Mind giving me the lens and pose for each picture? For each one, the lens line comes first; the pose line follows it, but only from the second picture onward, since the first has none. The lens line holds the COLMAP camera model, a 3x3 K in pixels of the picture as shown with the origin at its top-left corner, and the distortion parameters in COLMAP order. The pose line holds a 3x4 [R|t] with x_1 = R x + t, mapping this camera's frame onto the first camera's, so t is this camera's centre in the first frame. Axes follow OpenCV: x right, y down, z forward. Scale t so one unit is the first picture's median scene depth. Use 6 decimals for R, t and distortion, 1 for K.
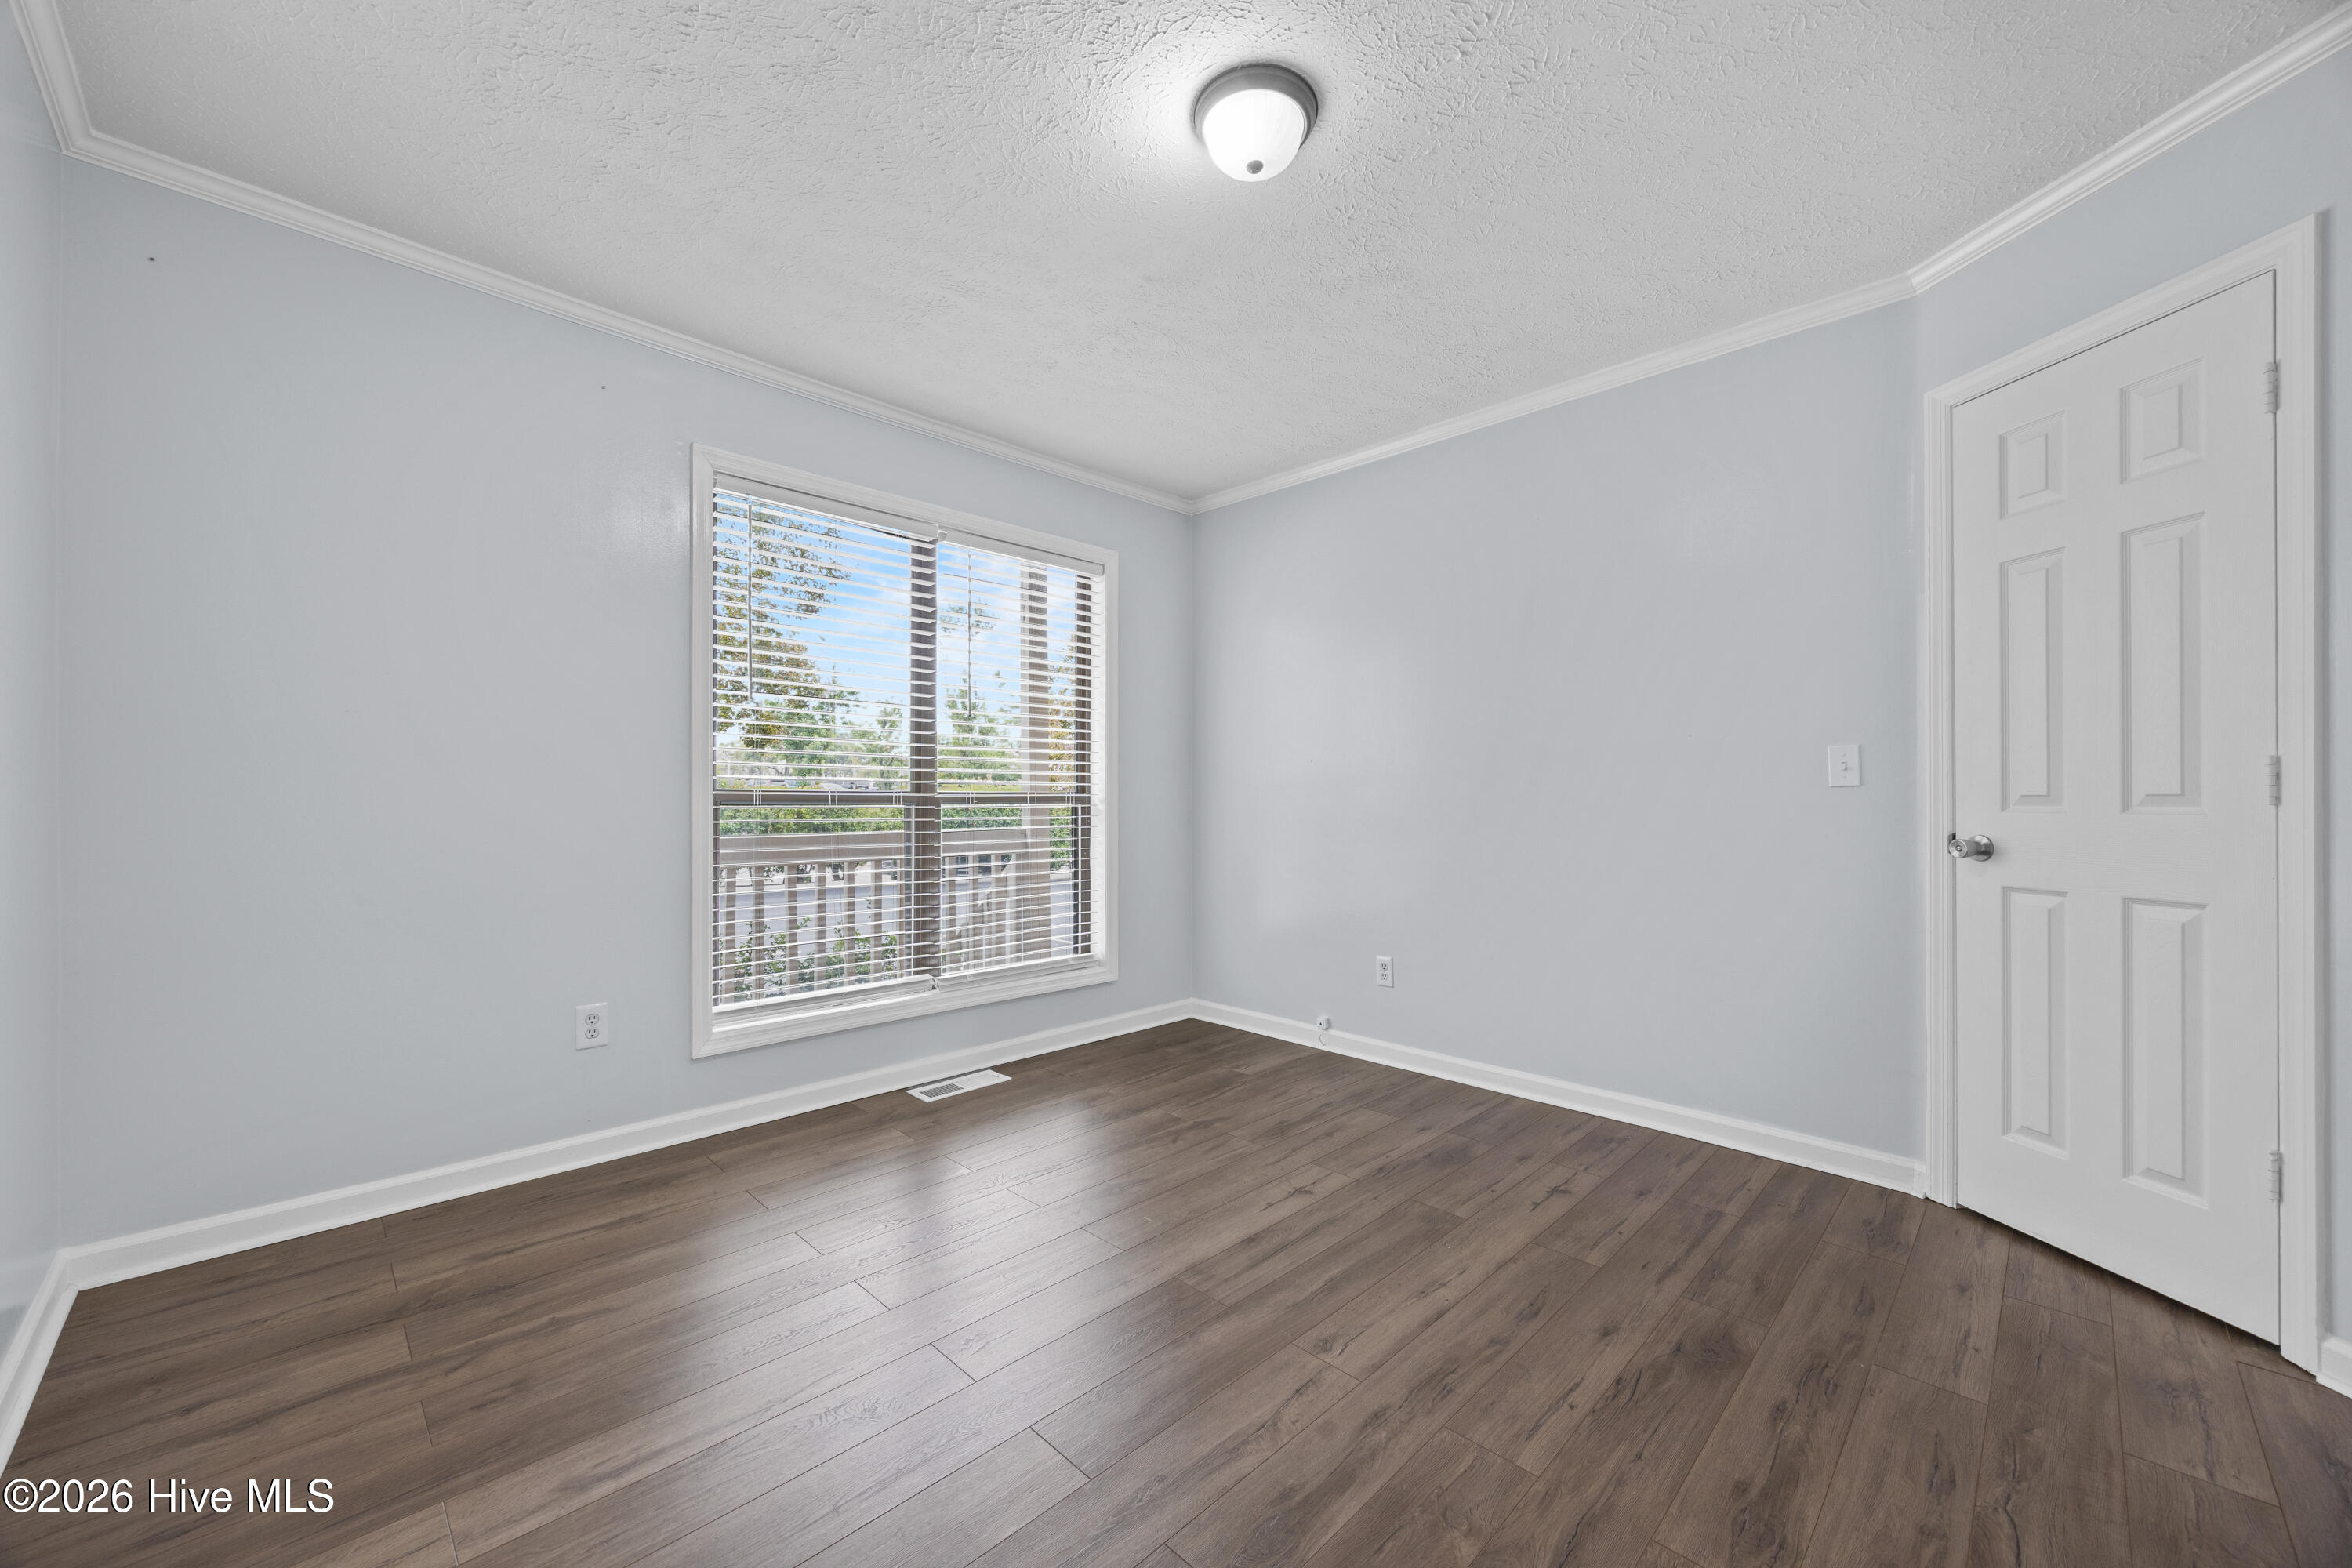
lens RADIAL K [[896.9, 0, 1173.4], [0, 896.9, 791.1], [0, 0, 1]] dist [-0.006376, 0.000441]
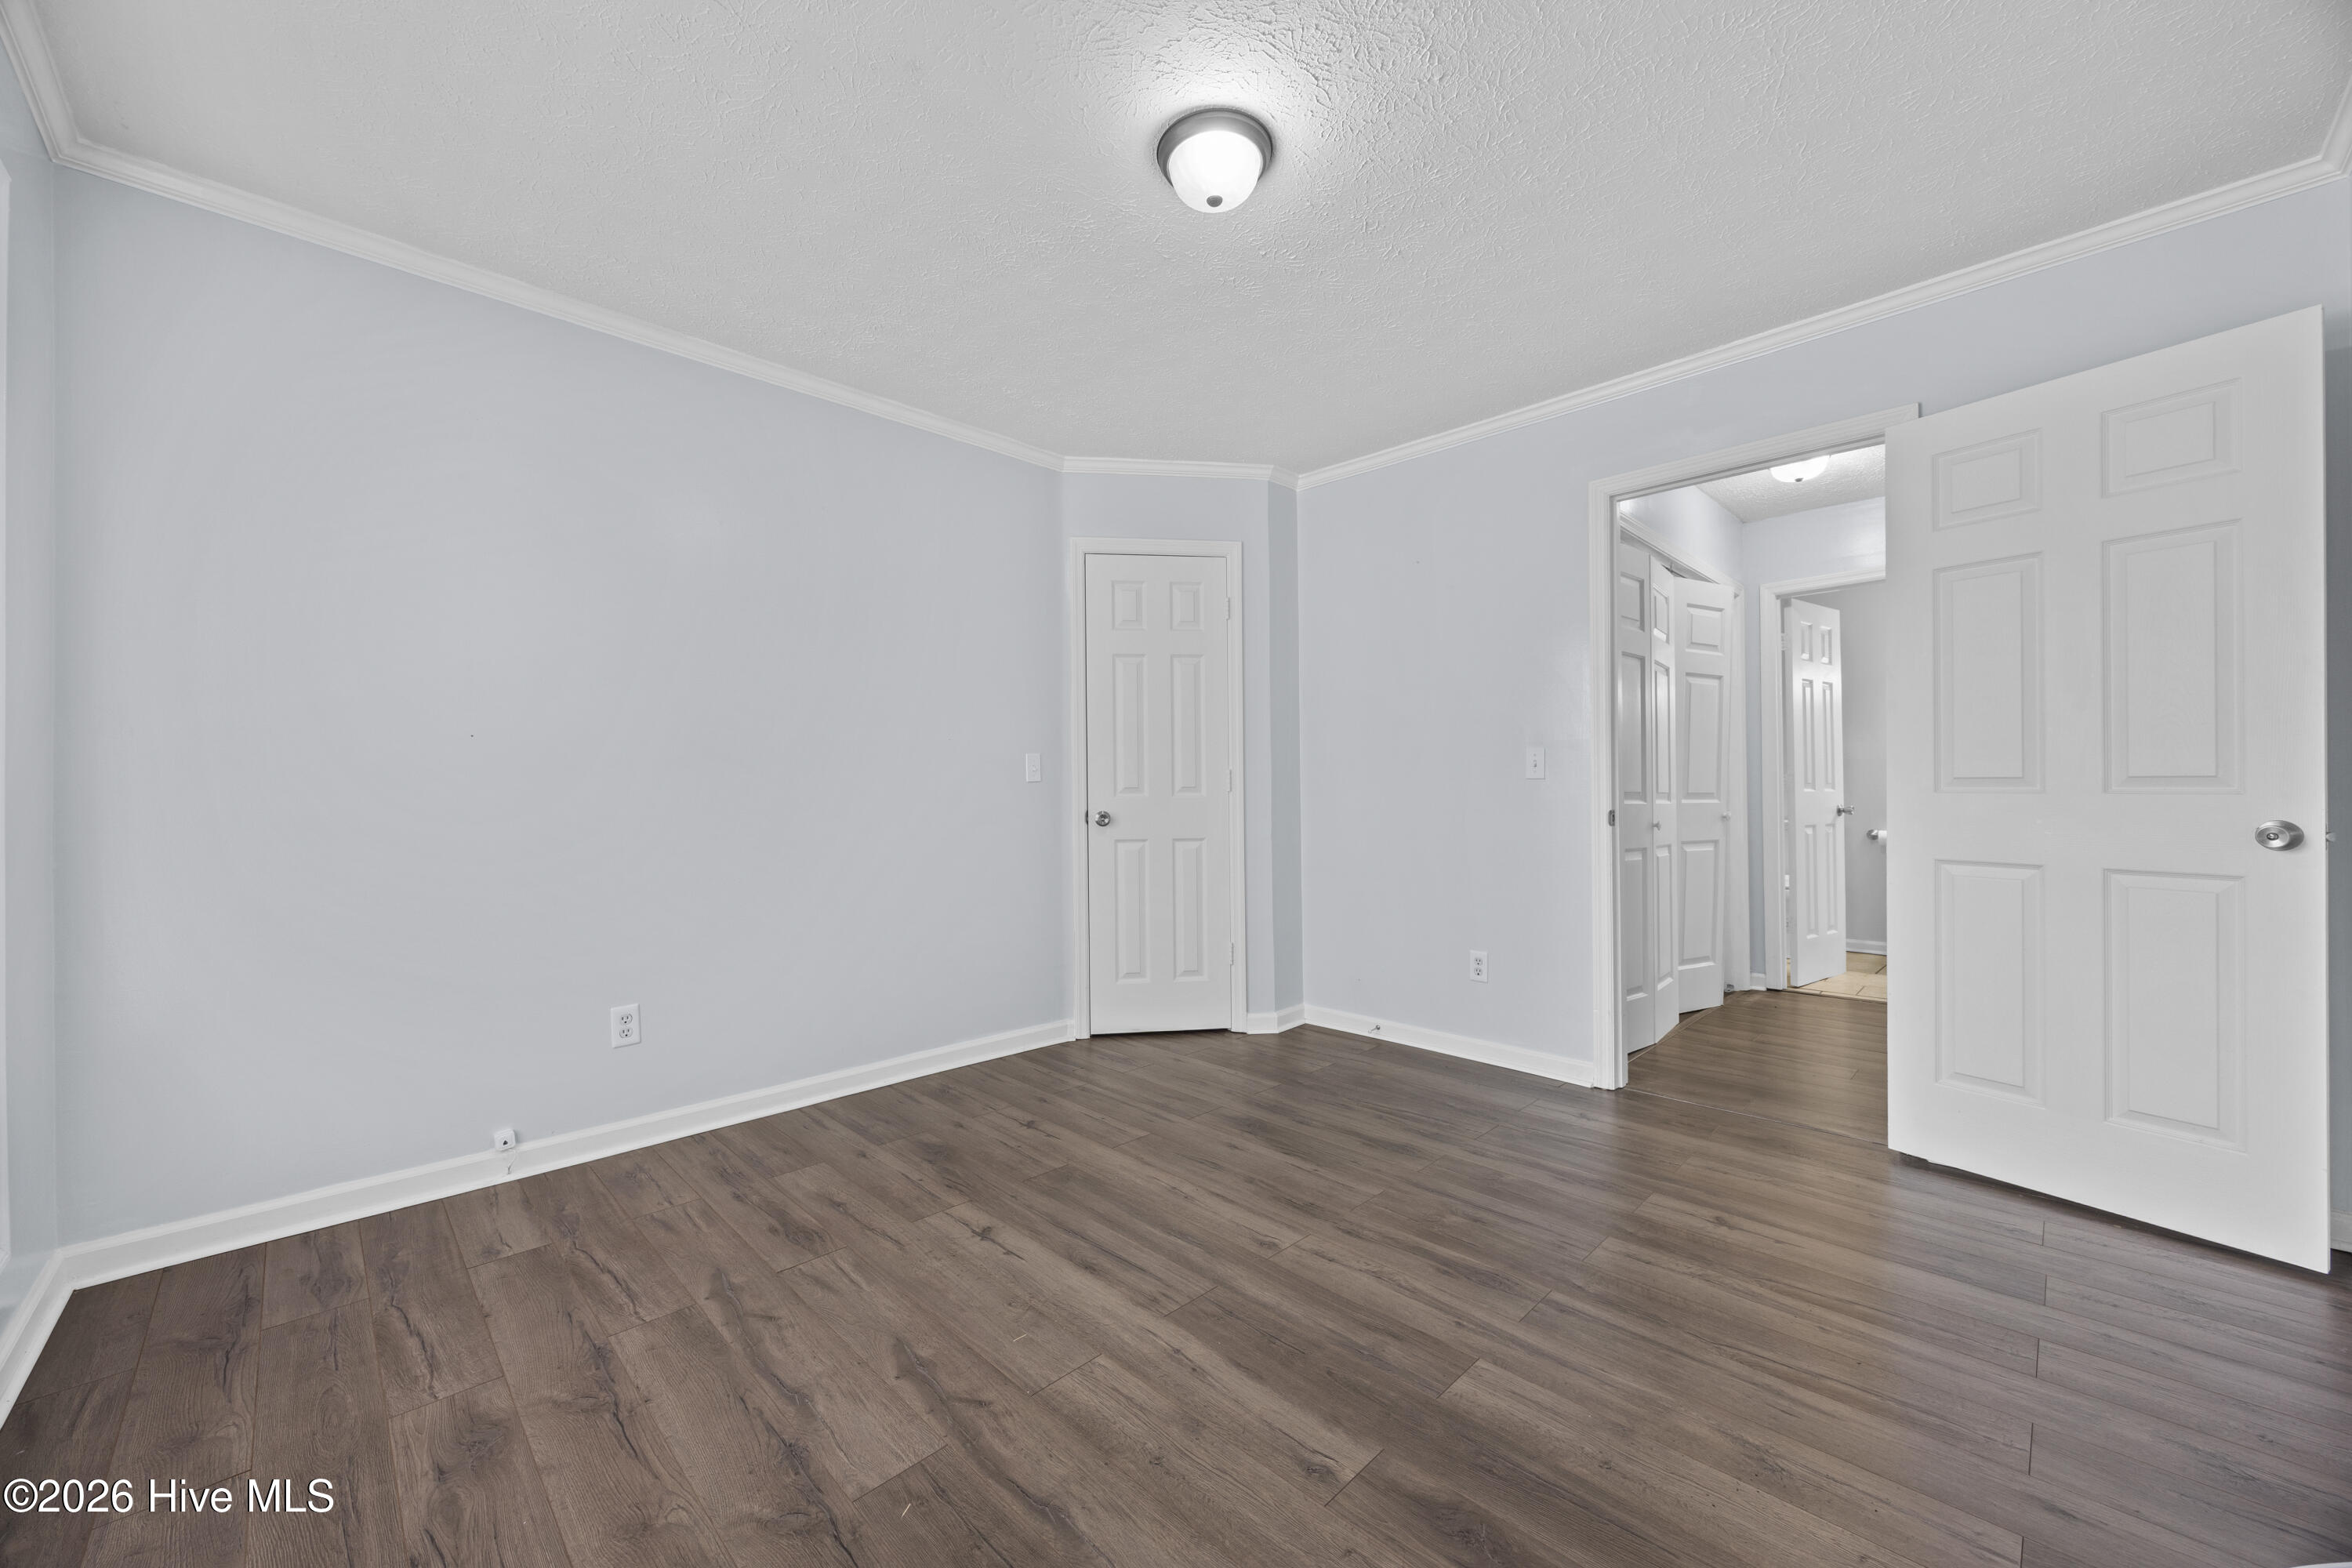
lens RADIAL K [[889.6, 0, 1162.6], [0, 889.6, 775.3], [0, 0, 1]] dist [-0.004944, 0.000024]
pose [[0.006575, 0.014507, 0.999873, -0.717046], [-0.002510, 0.999892, -0.014491, 0.003594], [-0.999975, -0.002414, 0.006610, 0.784862]]
